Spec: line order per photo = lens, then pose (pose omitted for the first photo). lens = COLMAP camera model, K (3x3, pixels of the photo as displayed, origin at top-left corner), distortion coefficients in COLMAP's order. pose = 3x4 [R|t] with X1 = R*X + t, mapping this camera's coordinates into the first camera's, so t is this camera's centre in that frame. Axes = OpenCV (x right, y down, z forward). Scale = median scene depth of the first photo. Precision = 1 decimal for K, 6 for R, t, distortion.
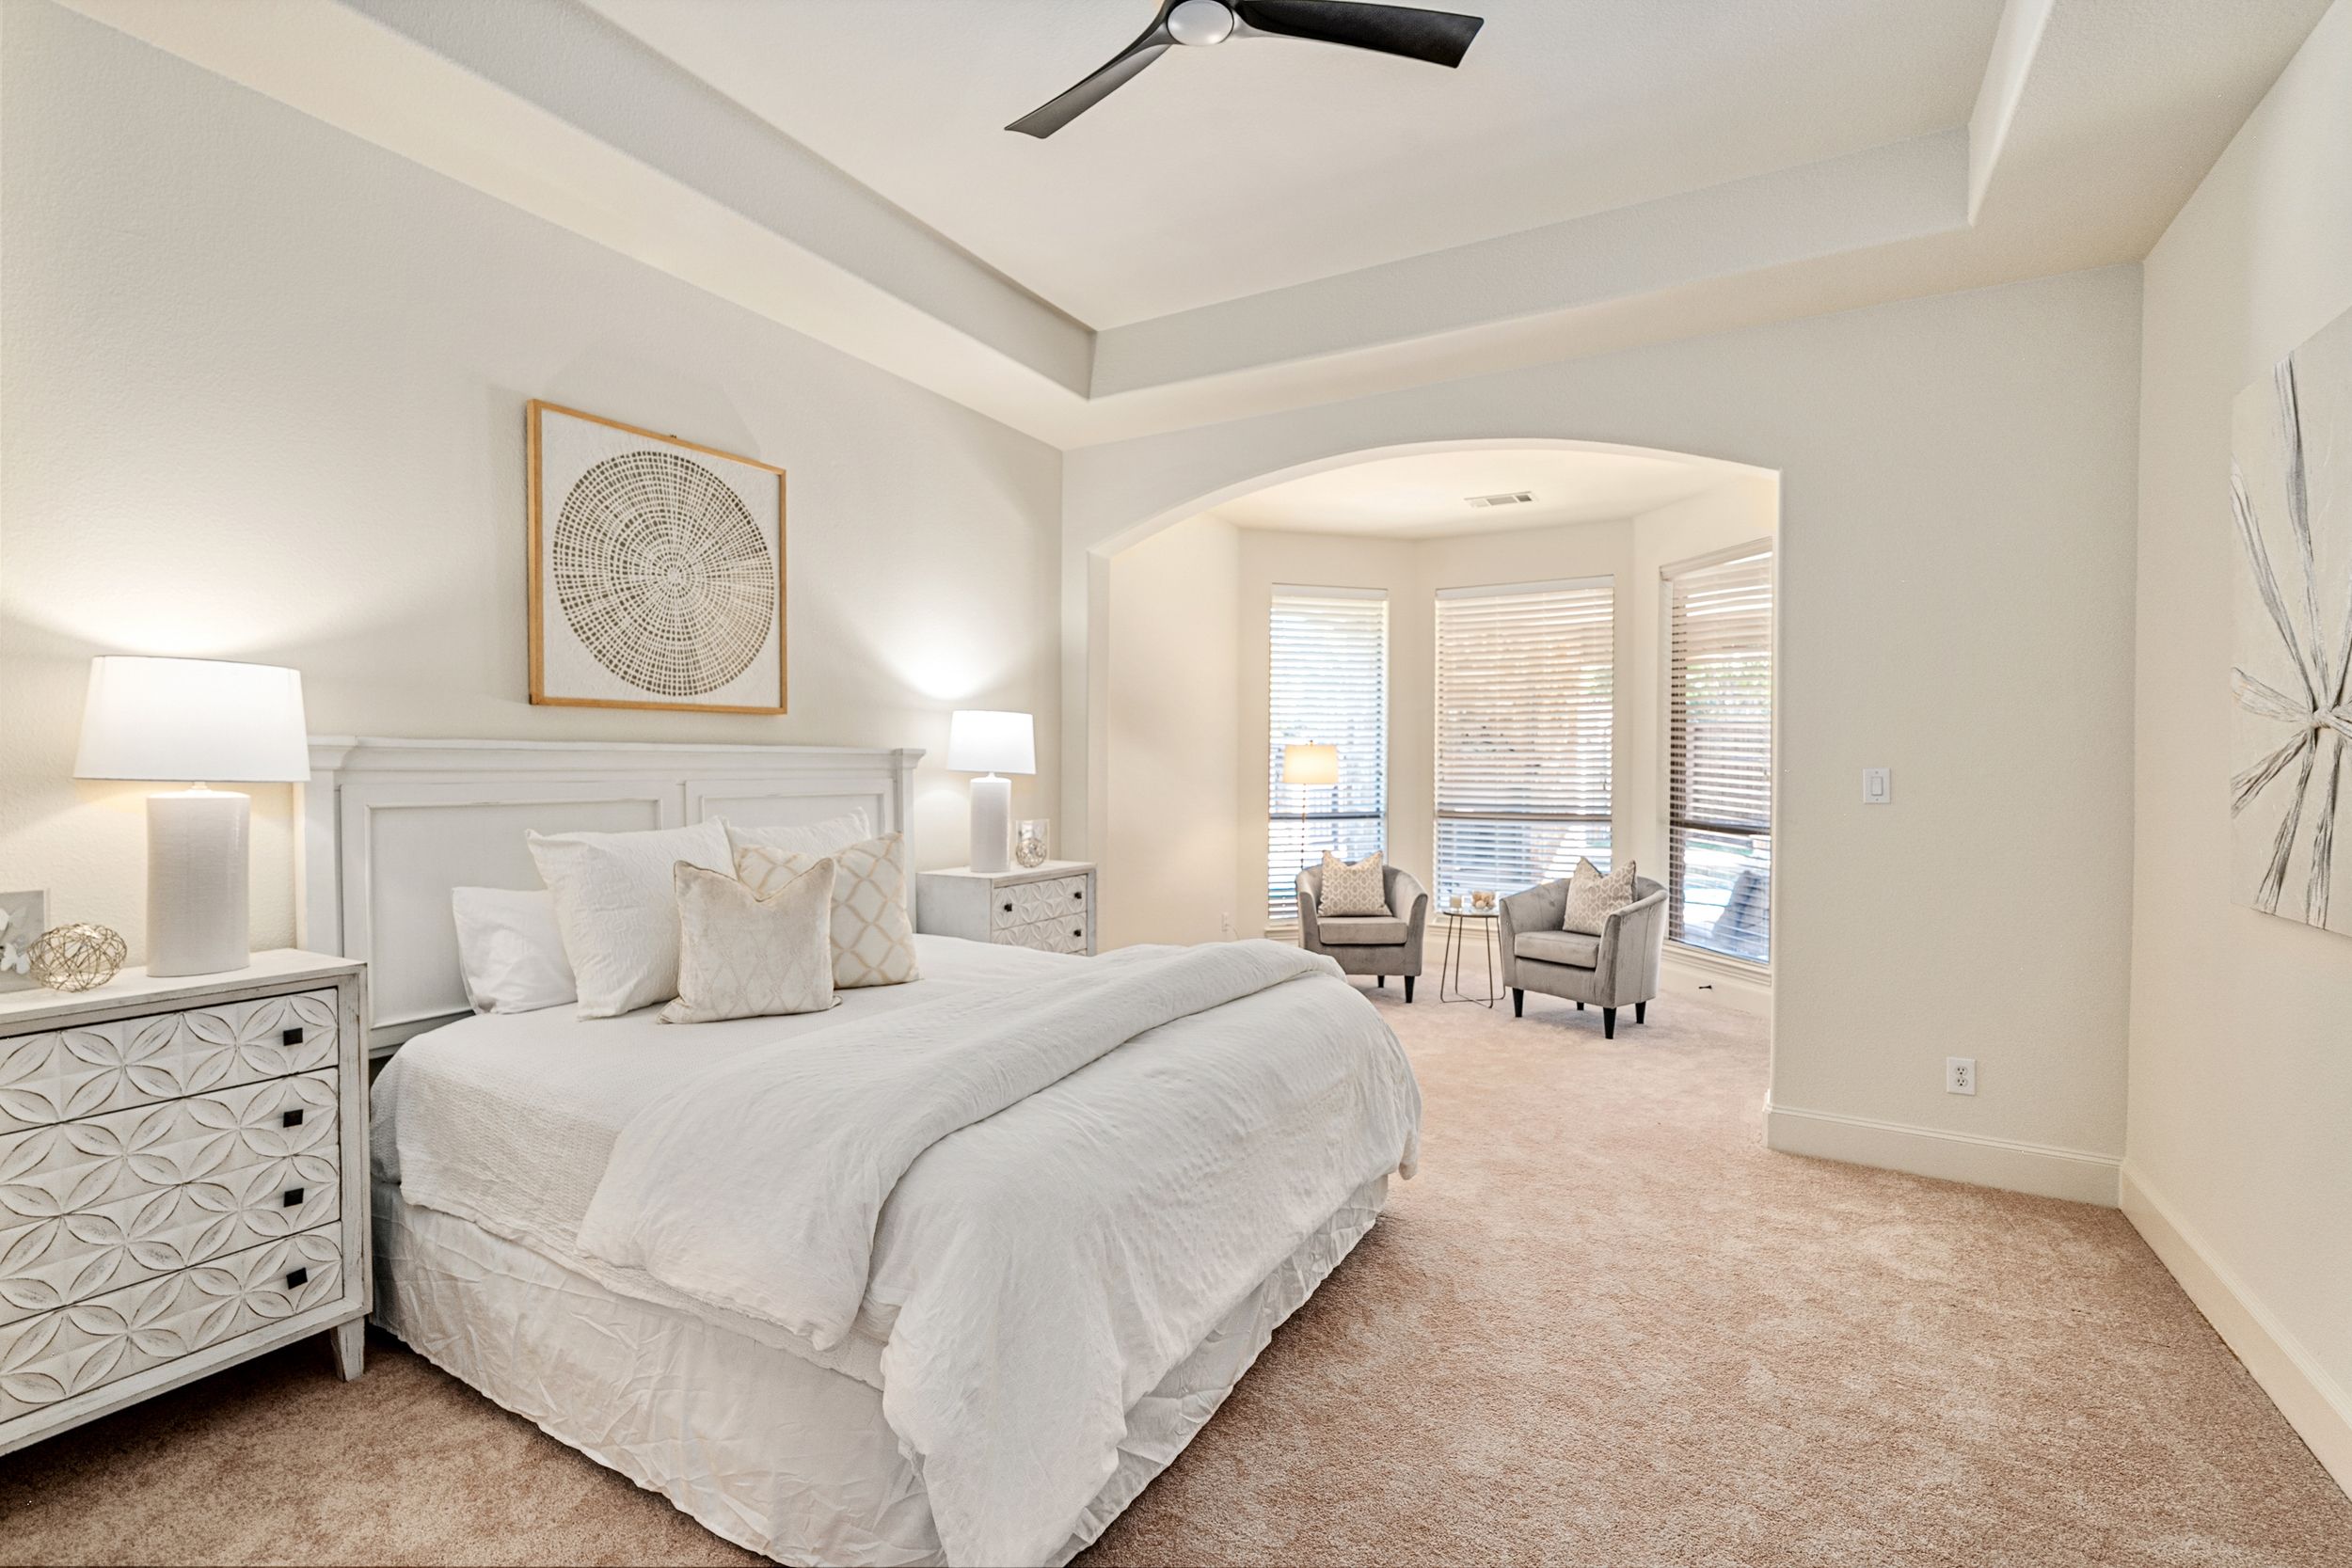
lens RADIAL K [[1077.5, 0, 1175.8], [0, 1077.5, 778.4], [0, 0, 1]] dist [-0.005953, -0.000359]
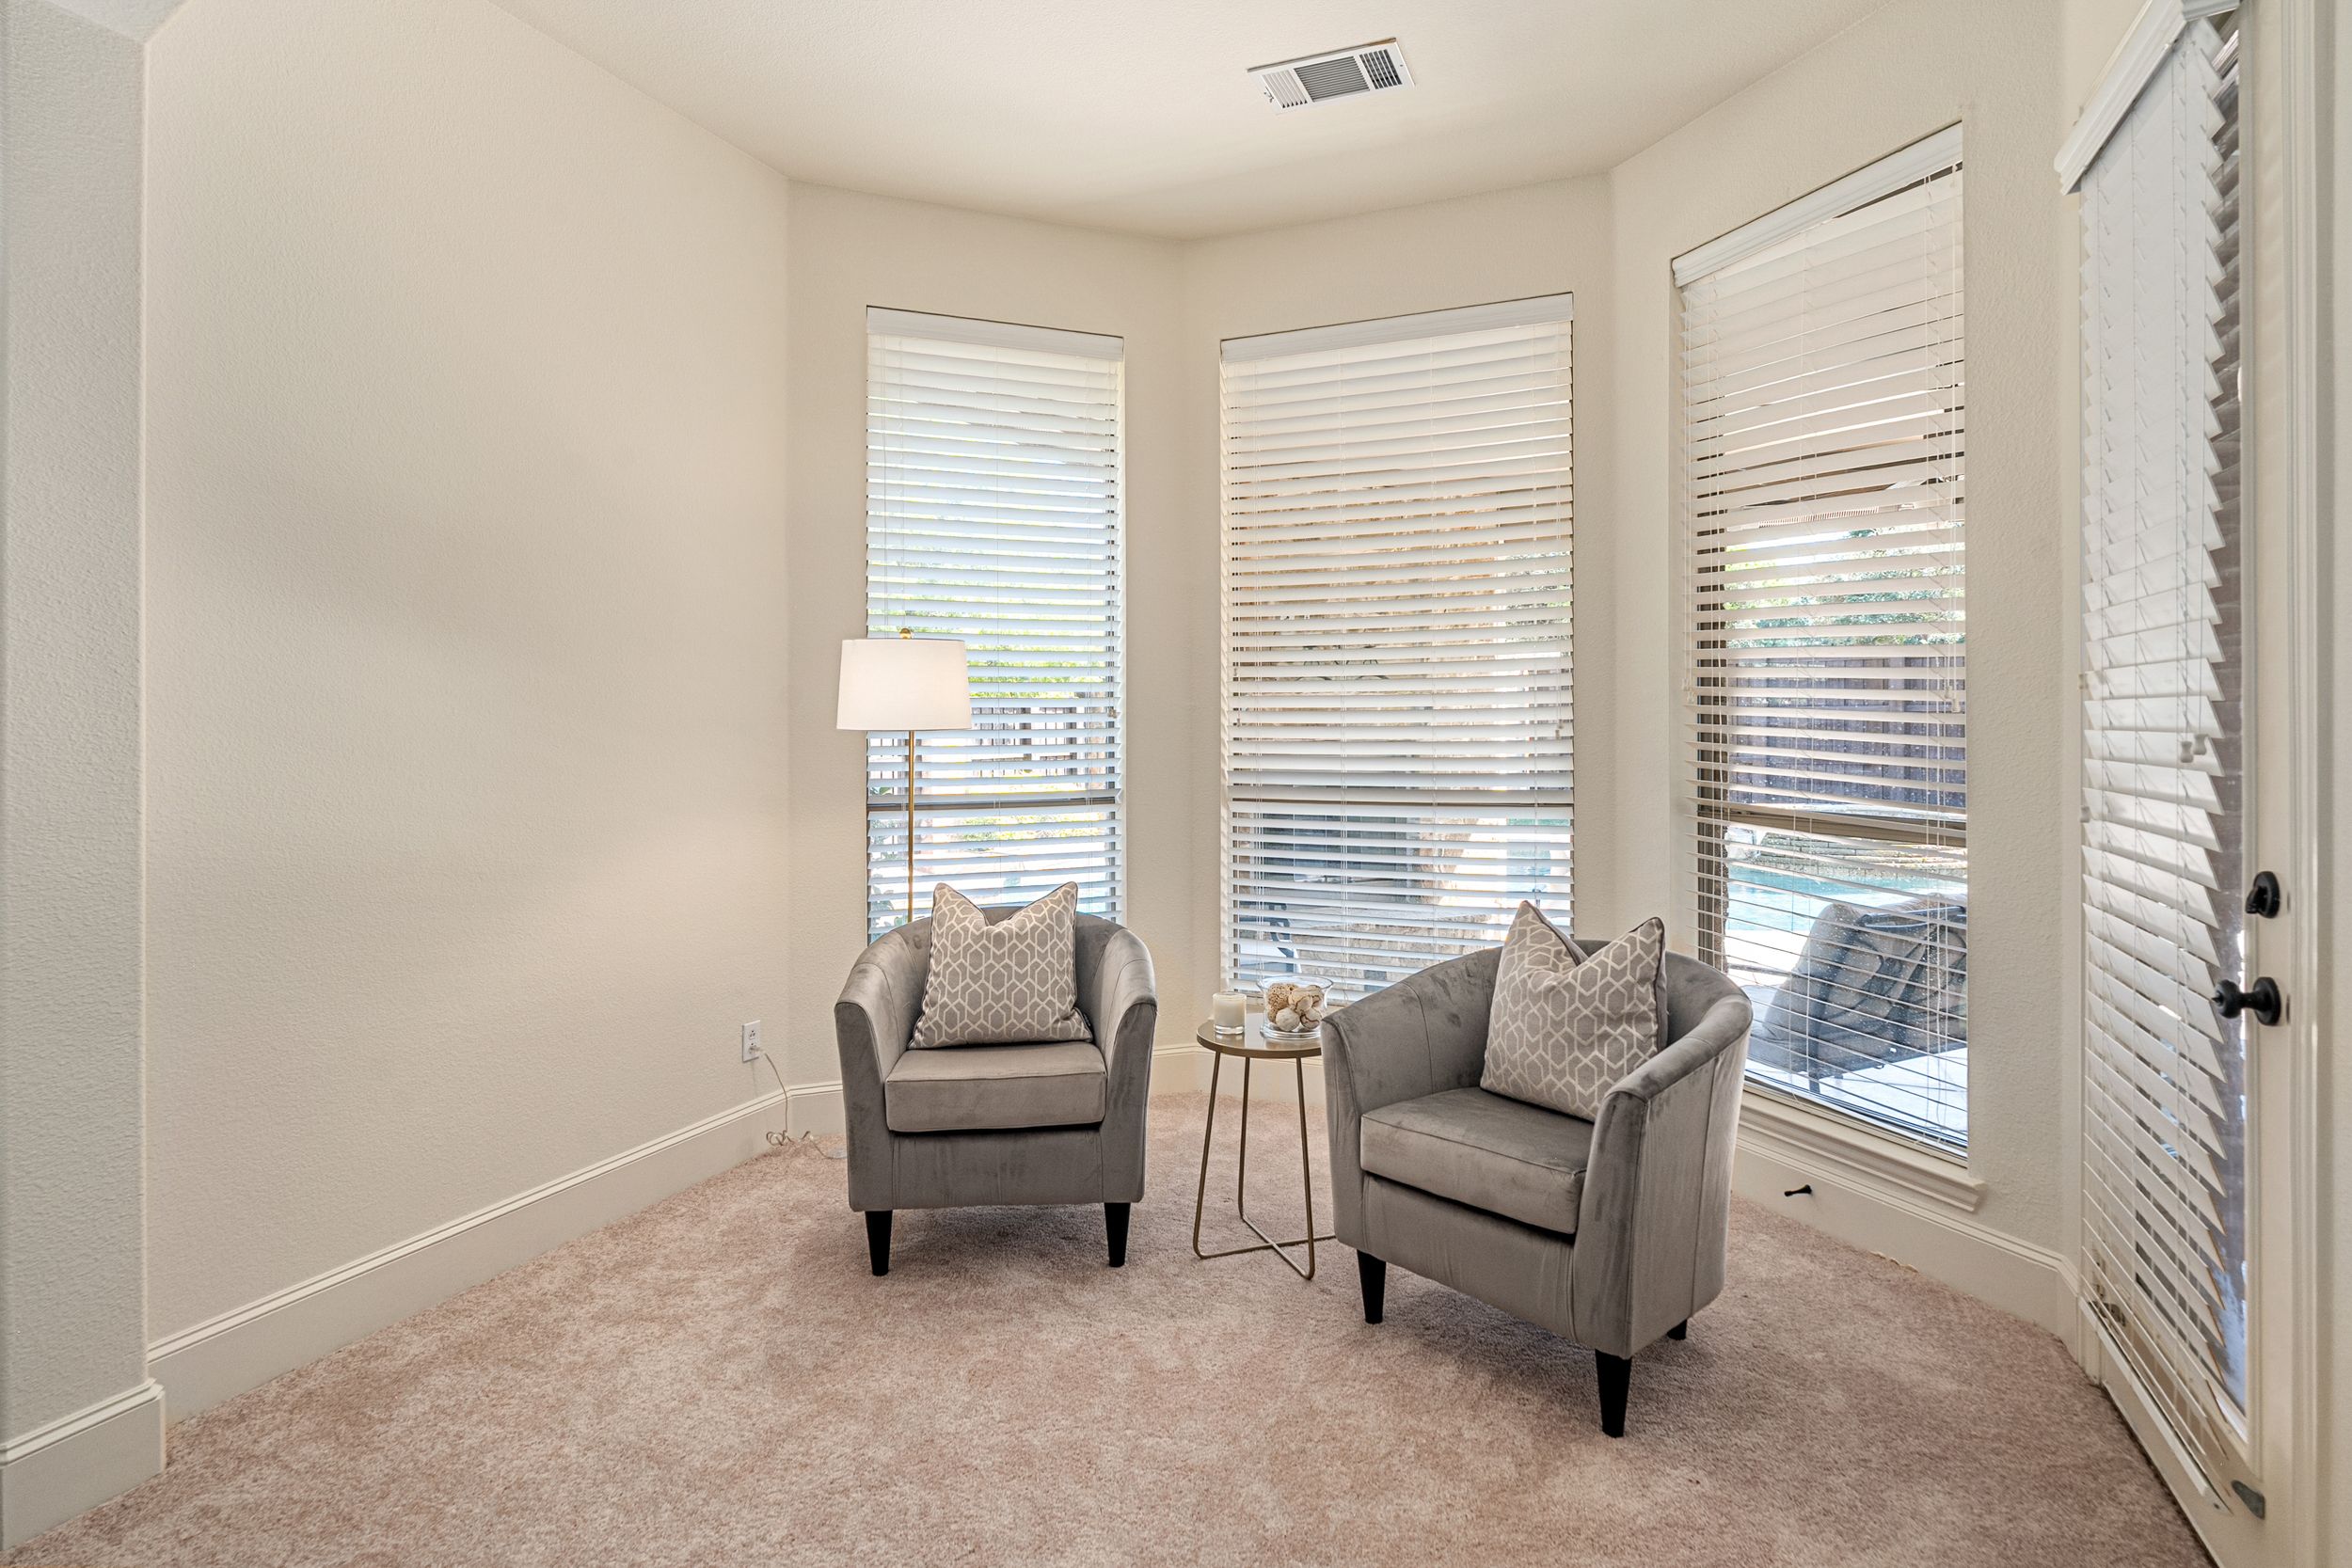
lens RADIAL K [[1239.6, 0, 1177.5], [0, 1239.6, 729.1], [0, 0, 1]] dist [-0.000650, -0.000084]
pose [[0.993228, -0.006099, 0.116021, 0.185307], [0.007240, 0.999929, -0.009419, 0.010301], [-0.115955, 0.010196, 0.993202, 0.527229]]
